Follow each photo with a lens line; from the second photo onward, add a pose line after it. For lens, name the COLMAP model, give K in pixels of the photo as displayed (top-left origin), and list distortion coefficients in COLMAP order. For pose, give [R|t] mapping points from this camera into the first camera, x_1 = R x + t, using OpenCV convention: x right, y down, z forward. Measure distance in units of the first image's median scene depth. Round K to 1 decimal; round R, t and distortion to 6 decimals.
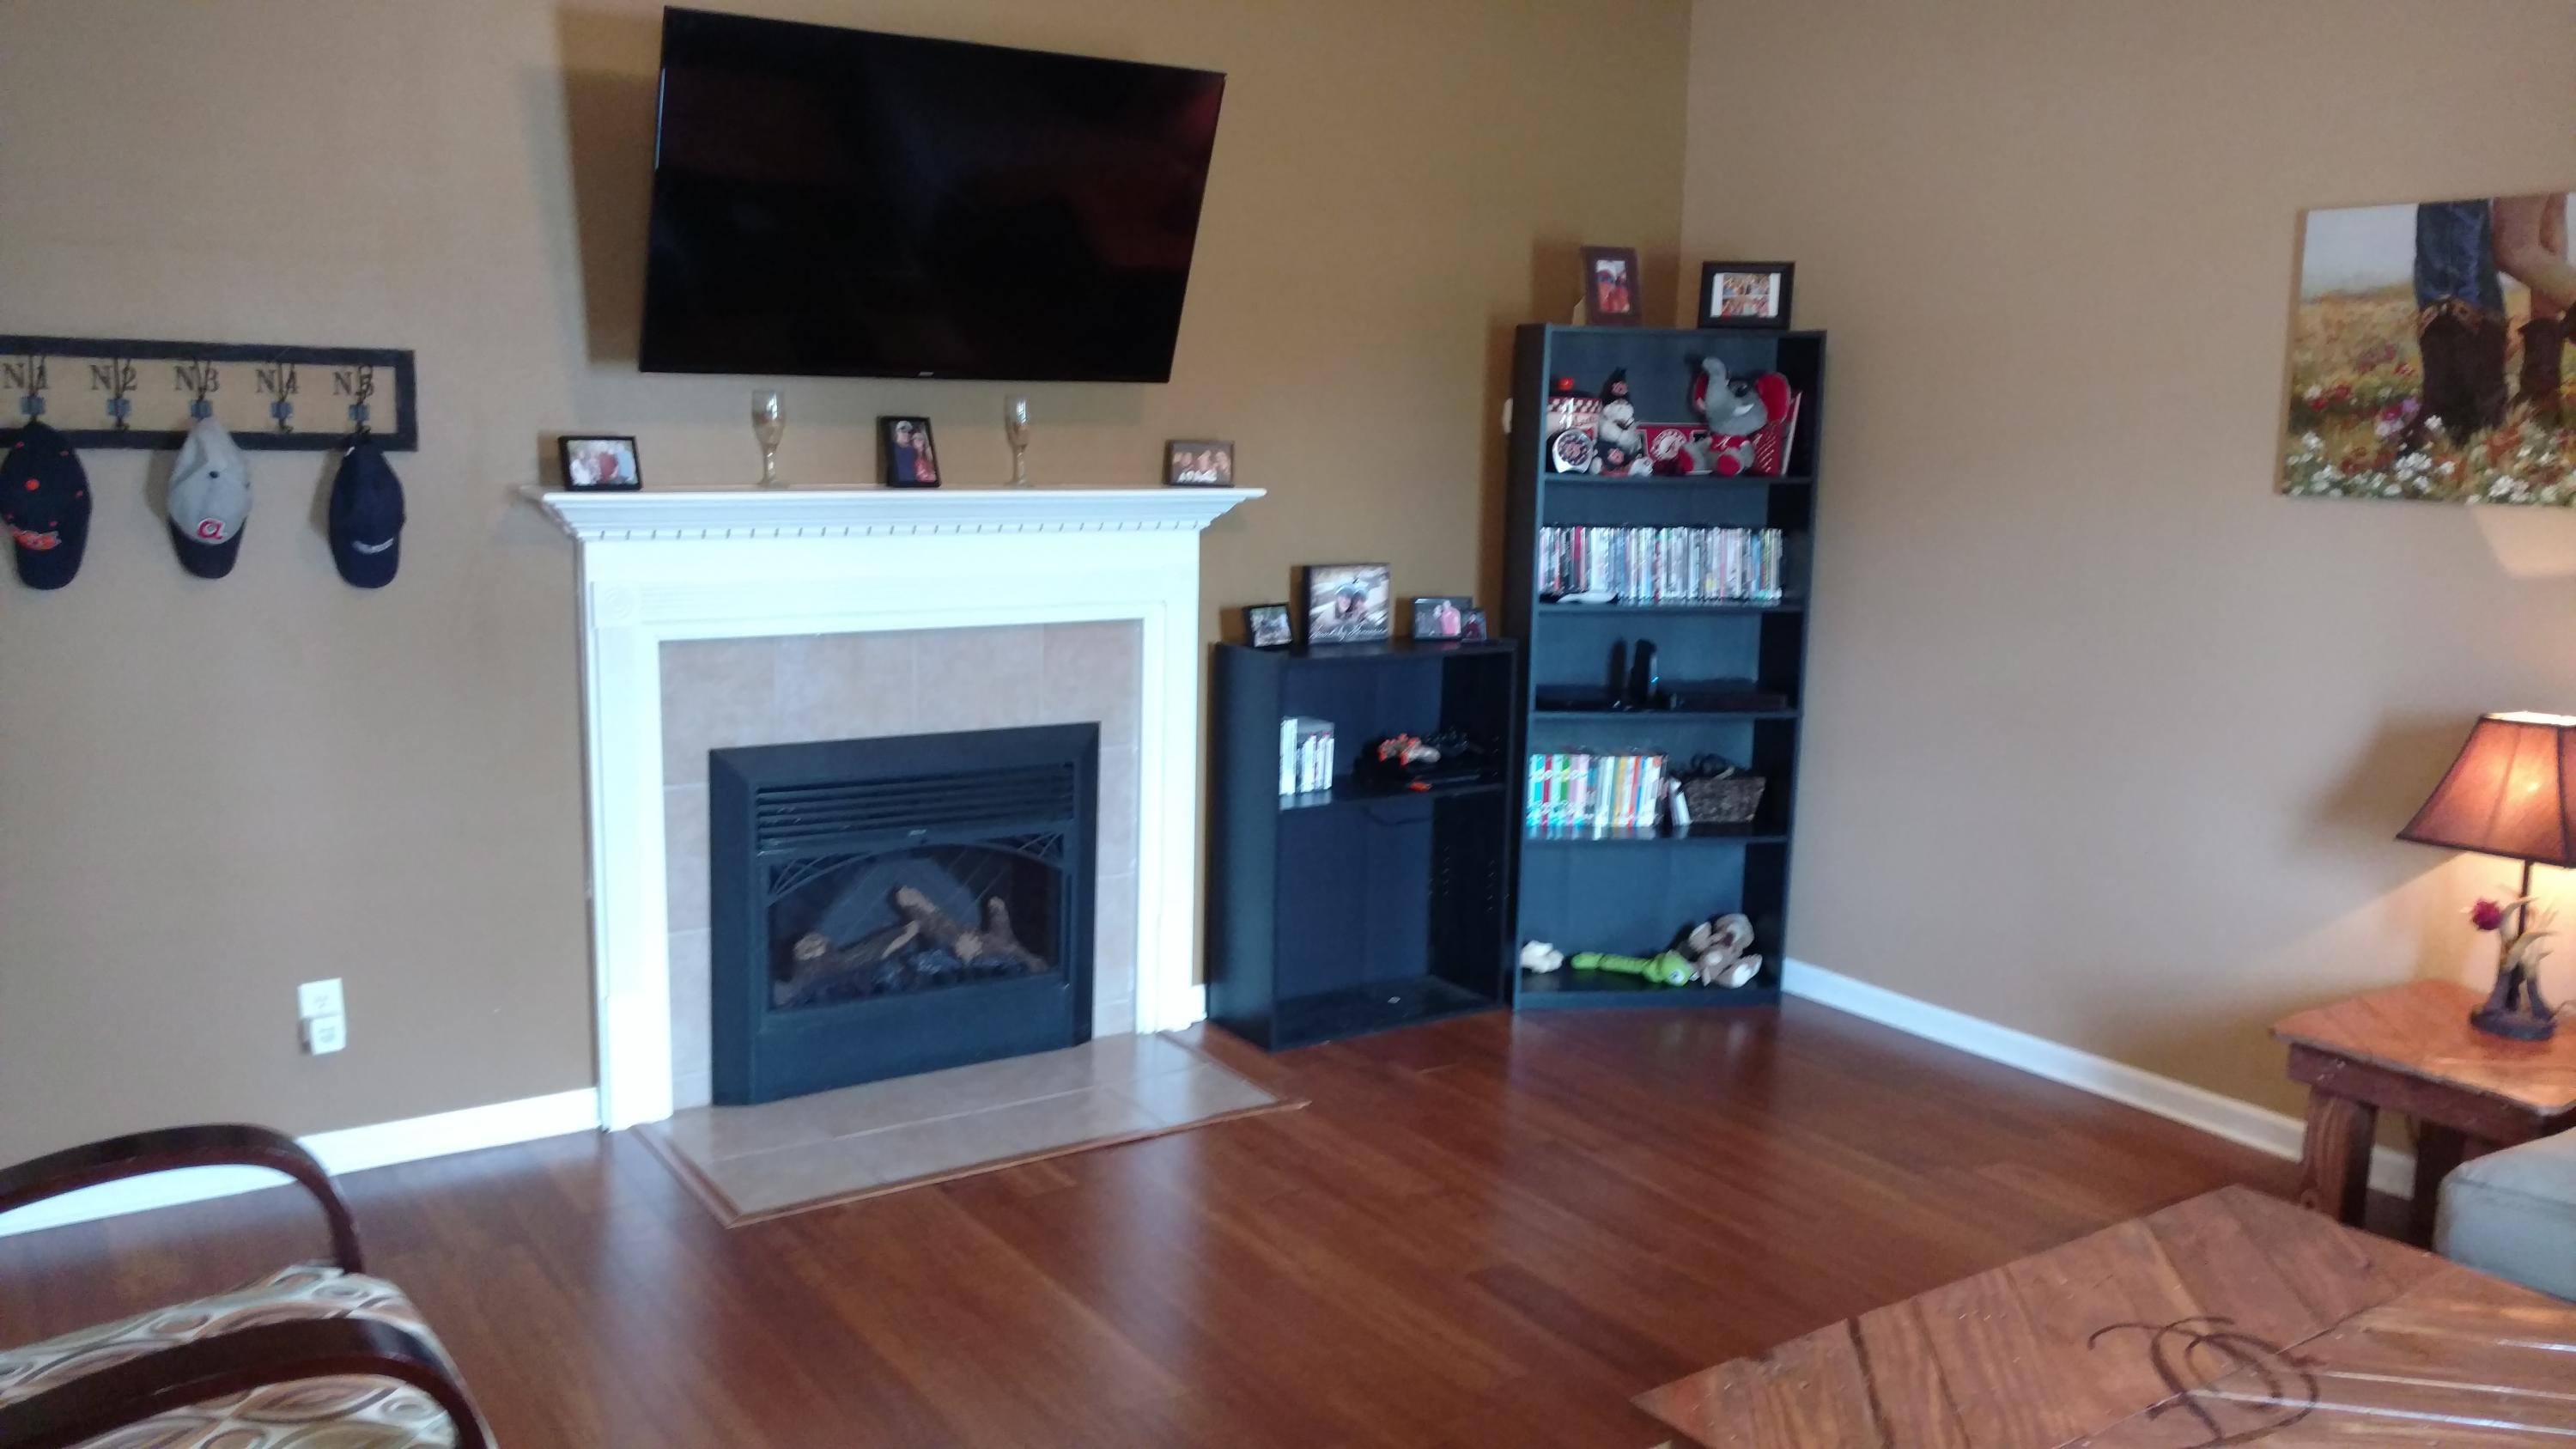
lens RADIAL K [[2029.9, 0, 1292.8], [0, 2029.9, 719.4], [0, 0, 1]] dist [-0.003454, 0.004223]
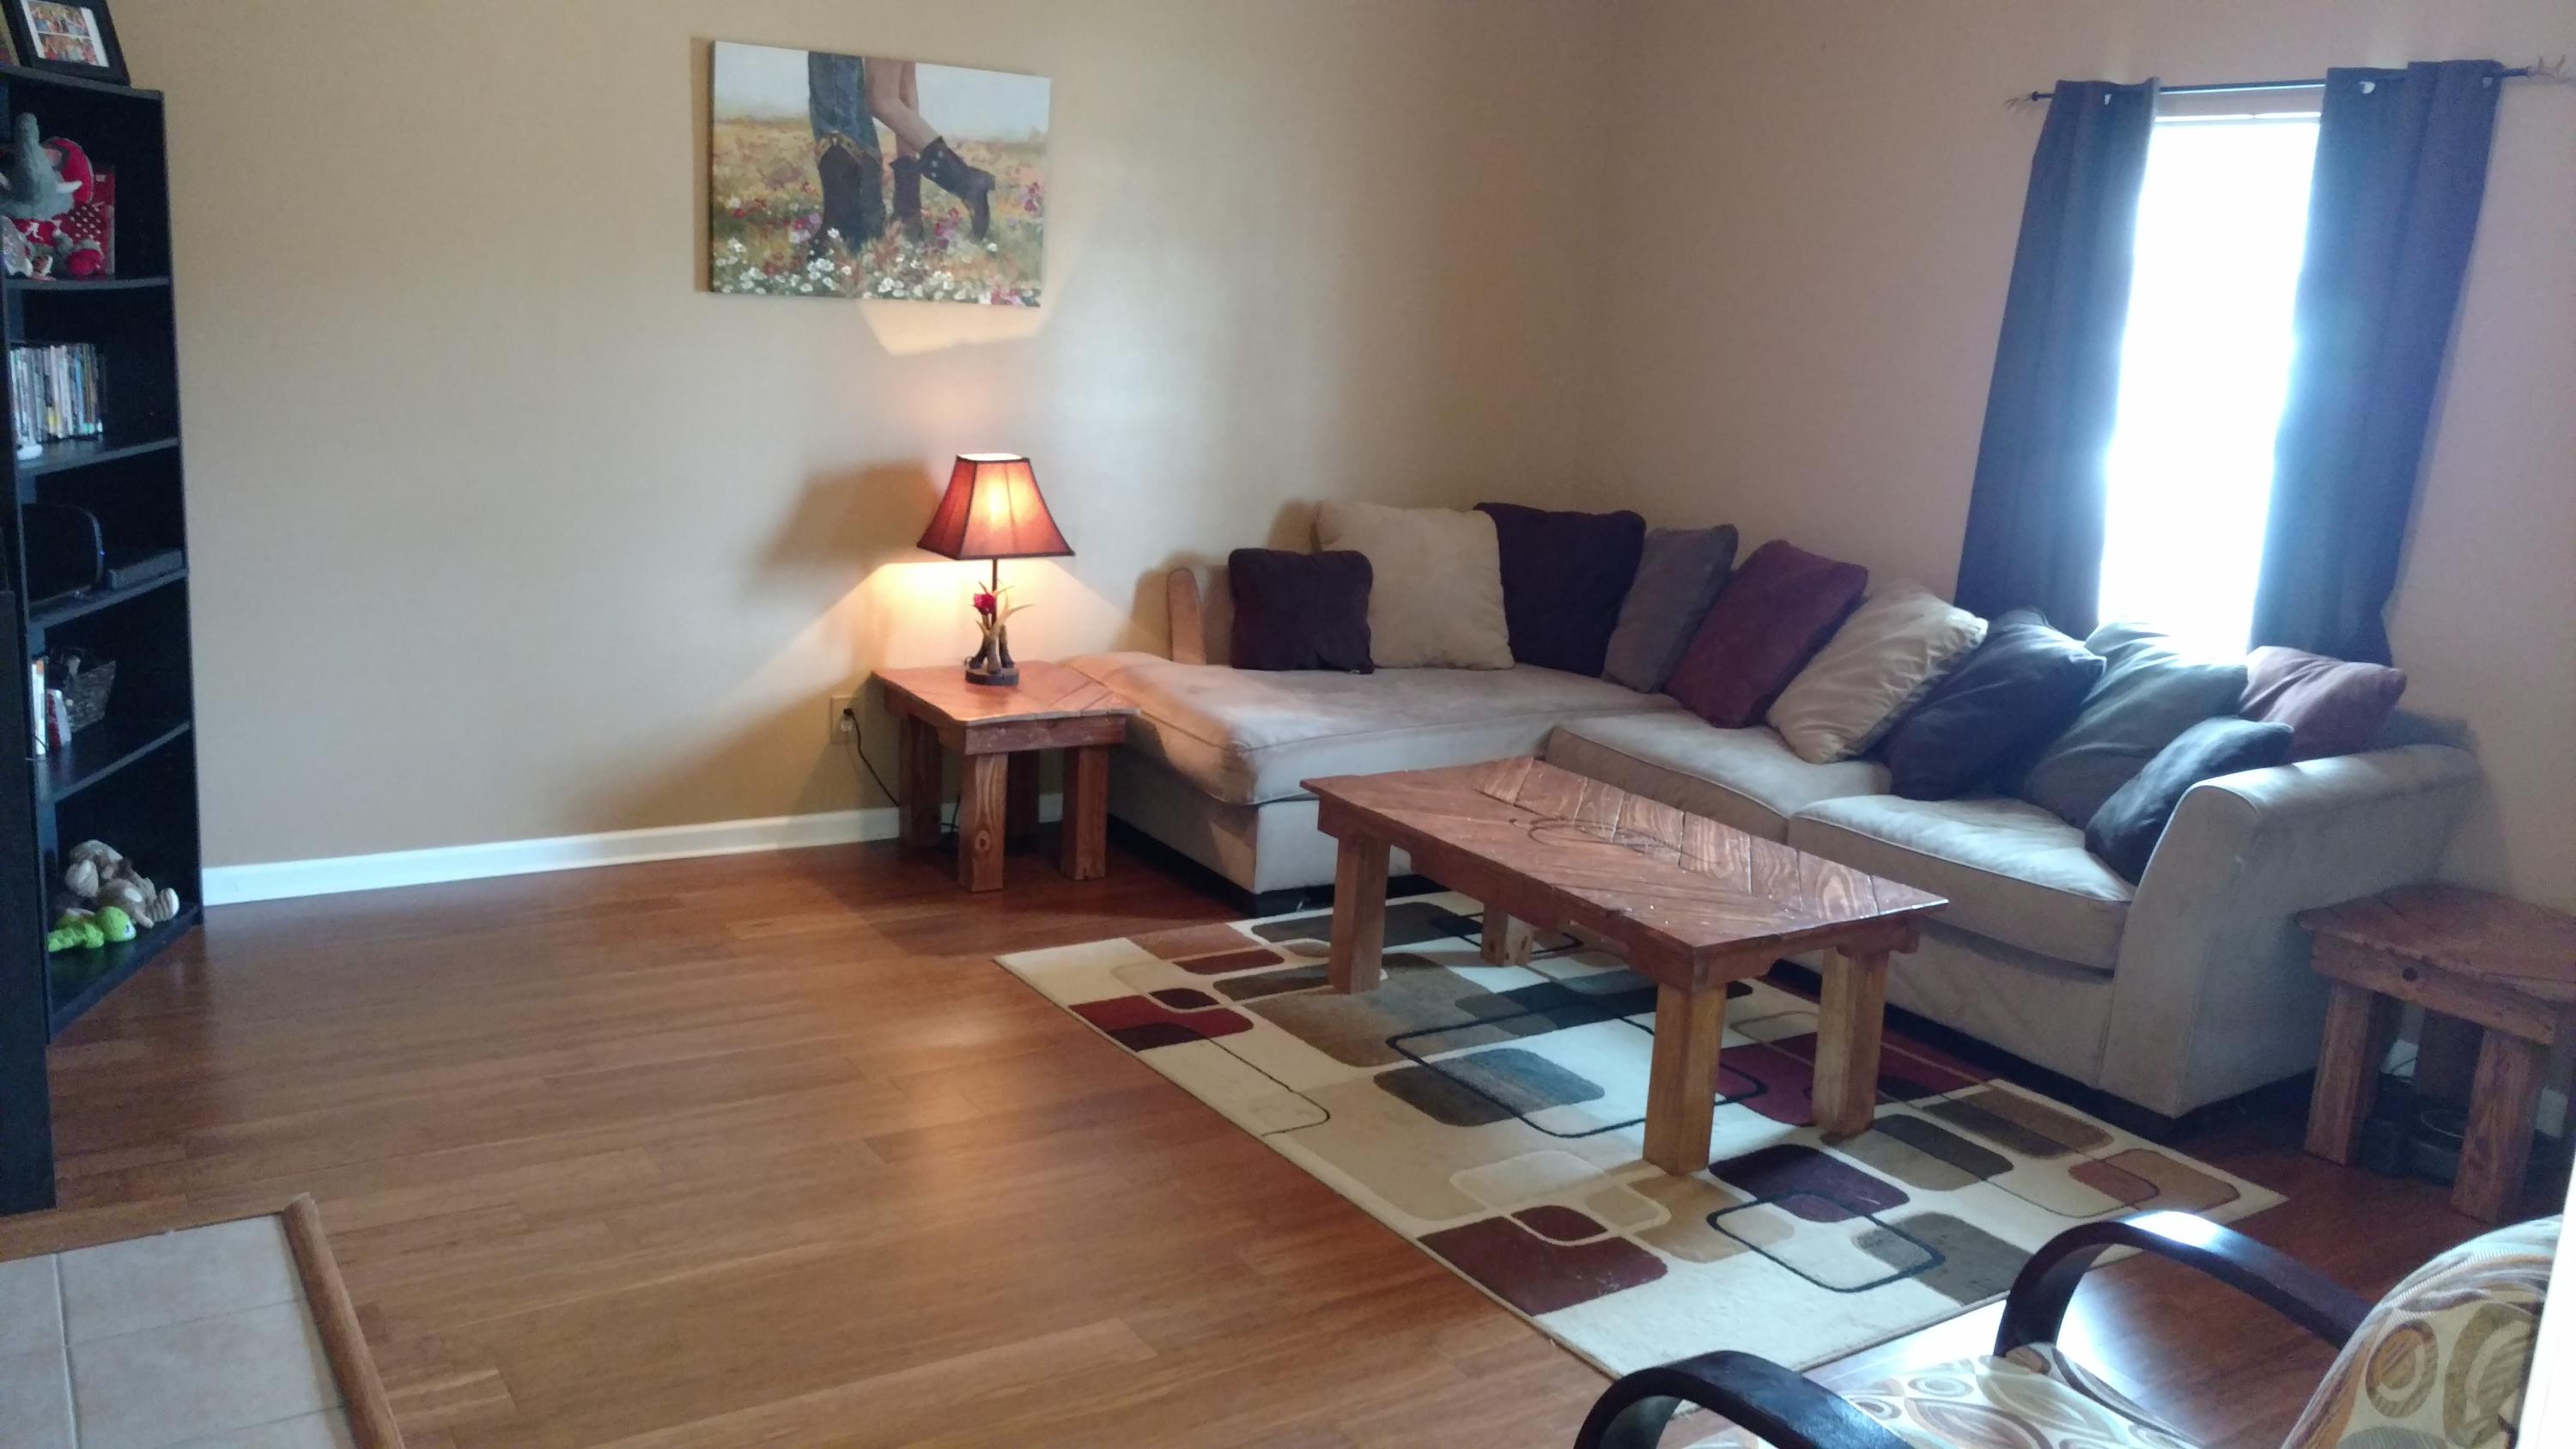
lens RADIAL K [[2029.9, 0, 1289.8], [0, 2029.9, 727.7], [0, 0, 1]] dist [-0.003454, 0.004223]
pose [[0.023855, -0.236598, 0.971315, -0.714302], [0.100264, 0.967259, 0.233148, -0.113928], [-0.994675, 0.091826, 0.046796, 0.682009]]
